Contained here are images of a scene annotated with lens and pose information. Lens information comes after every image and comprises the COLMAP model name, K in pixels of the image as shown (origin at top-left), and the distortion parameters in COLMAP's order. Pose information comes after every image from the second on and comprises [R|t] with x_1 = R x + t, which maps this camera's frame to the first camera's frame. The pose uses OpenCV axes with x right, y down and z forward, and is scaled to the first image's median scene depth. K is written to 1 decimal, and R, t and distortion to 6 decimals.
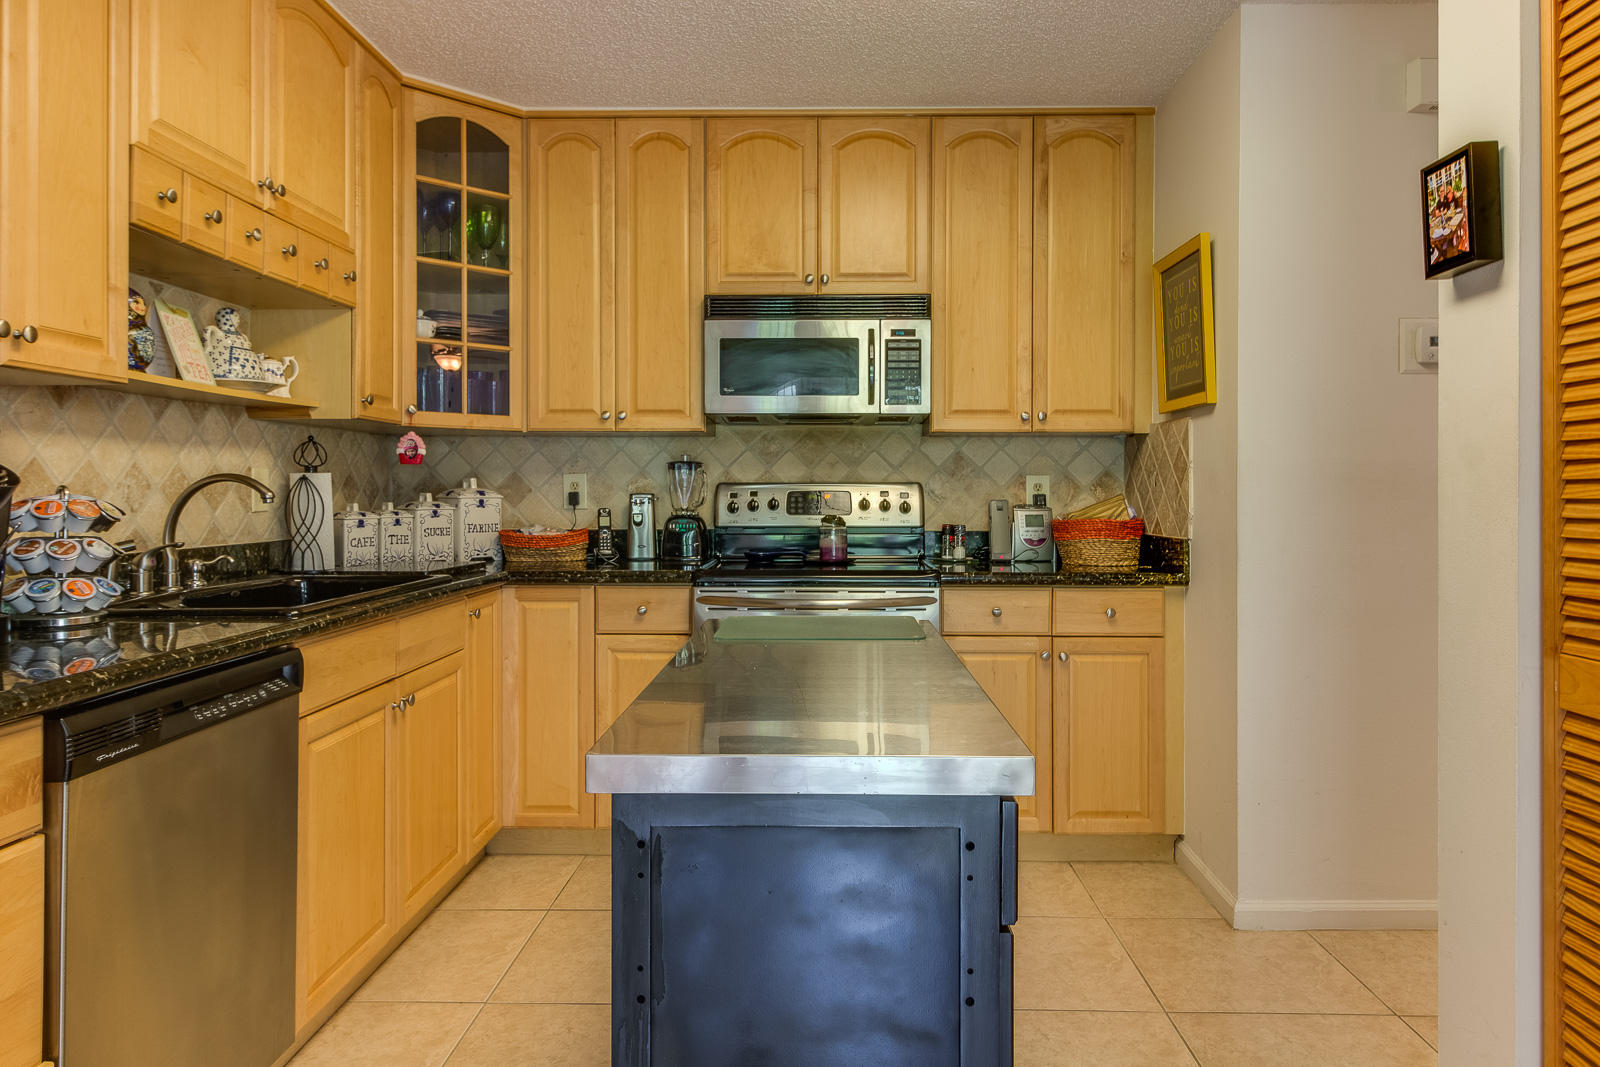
lens RADIAL K [[1018.5, 0, 811.7], [0, 1018.5, 493.2], [0, 0, 1]] dist [0.010454, -0.009729]
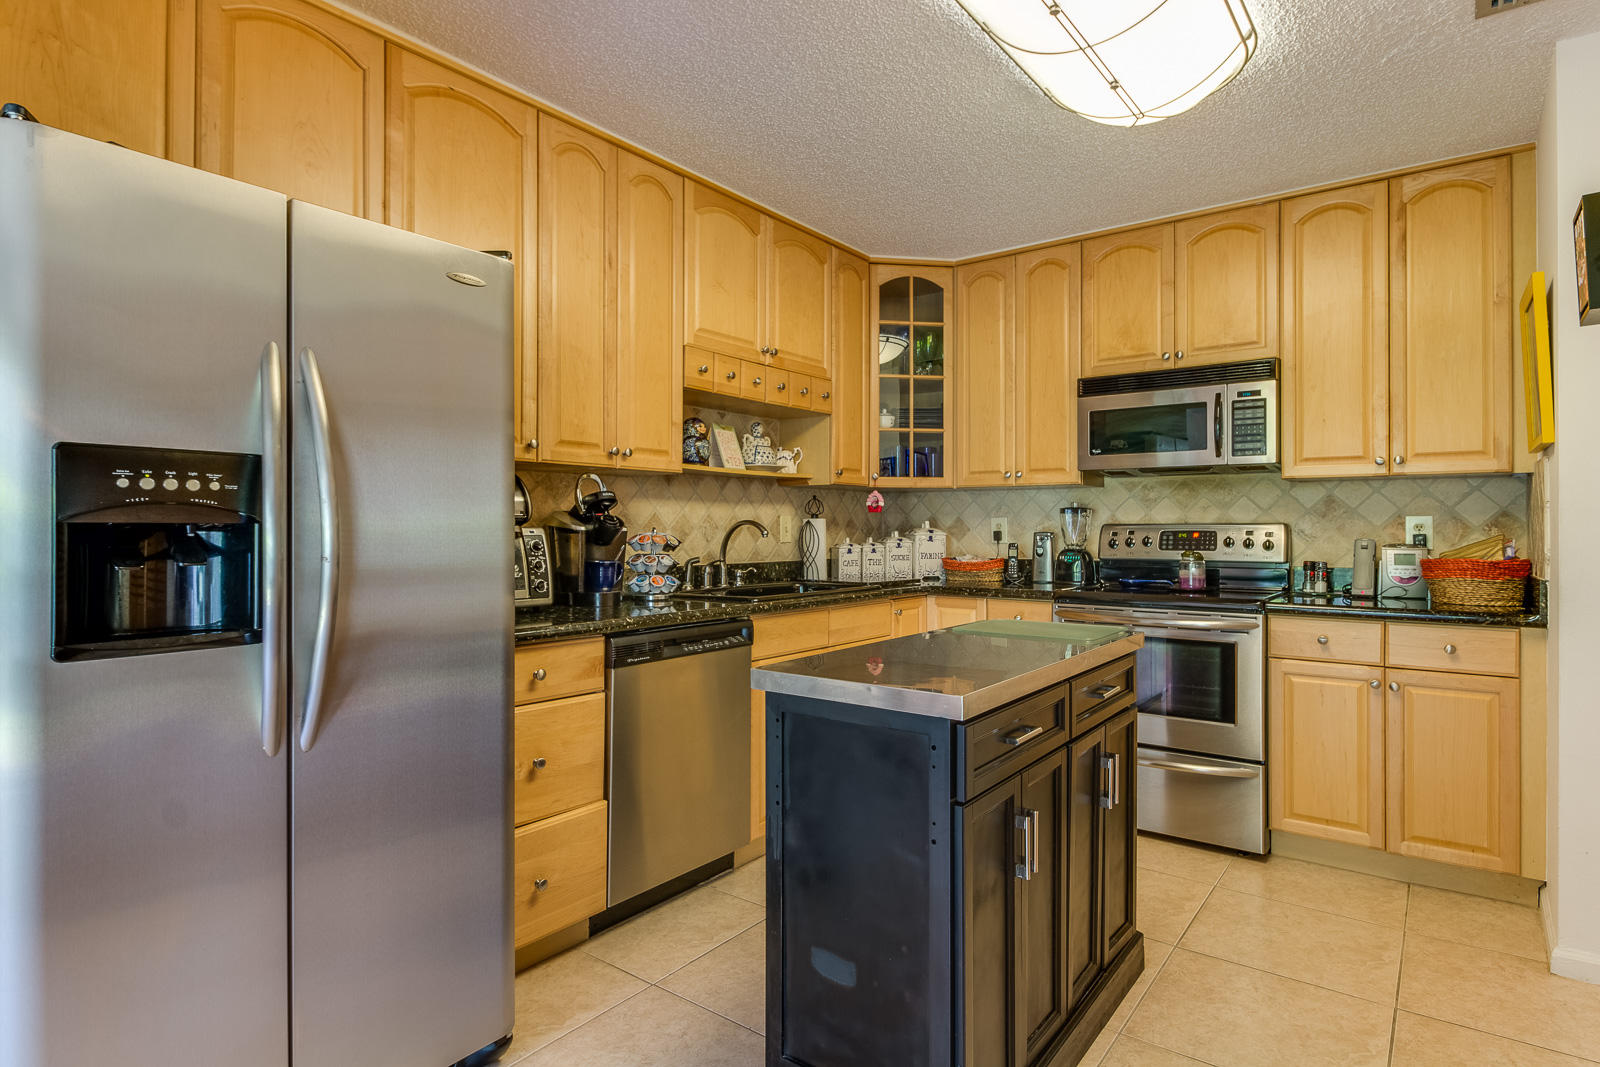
lens RADIAL K [[841.3, 0, 798.8], [0, 841.3, 525.9], [0, 0, 1]] dist [0.005104, -0.007870]
pose [[0.809018, -0.001211, -0.587783, 0.238833], [-0.002160, 0.999985, -0.005033, -0.001794], [0.587780, 0.005342, 0.809003, -0.071824]]
